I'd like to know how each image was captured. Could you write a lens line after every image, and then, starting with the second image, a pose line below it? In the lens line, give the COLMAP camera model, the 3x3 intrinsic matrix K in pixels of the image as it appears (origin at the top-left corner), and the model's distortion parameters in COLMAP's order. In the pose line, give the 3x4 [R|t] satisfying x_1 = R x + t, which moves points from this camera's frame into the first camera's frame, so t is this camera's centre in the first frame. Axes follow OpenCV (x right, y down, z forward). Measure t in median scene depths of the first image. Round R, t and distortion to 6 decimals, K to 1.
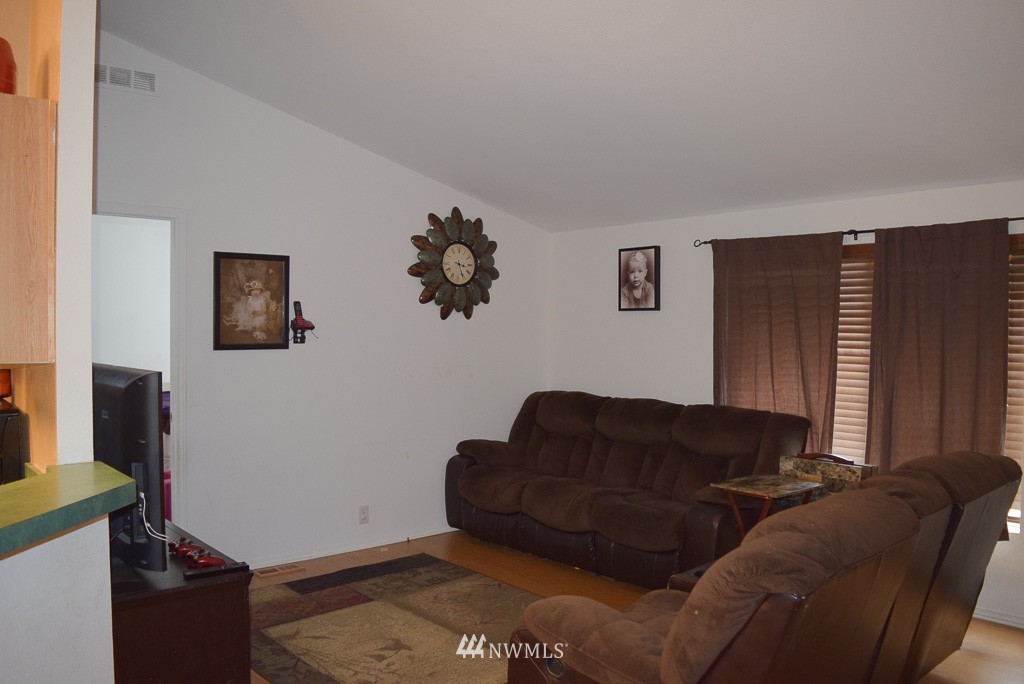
lens RADIAL K [[830.0, 0, 512.0], [0, 830.0, 342.0], [0, 0, 1]] dist [-0.074929, 0.013449]
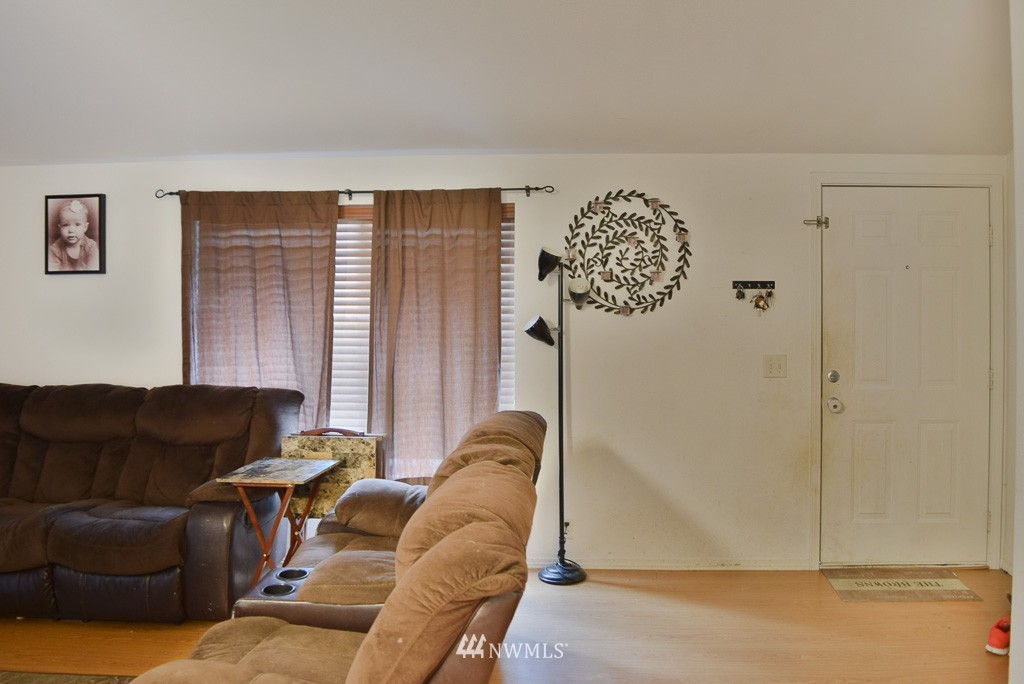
lens RADIAL K [[857.3, 0, 512.2], [0, 857.3, 290.3], [0, 0, 1]] dist [-0.065868, 0.016066]
pose [[0.709807, -0.011066, 0.704309, -0.140746], [0.023832, 0.999681, -0.008311, -0.006210], [-0.703992, 0.022684, 0.709845, 0.150338]]
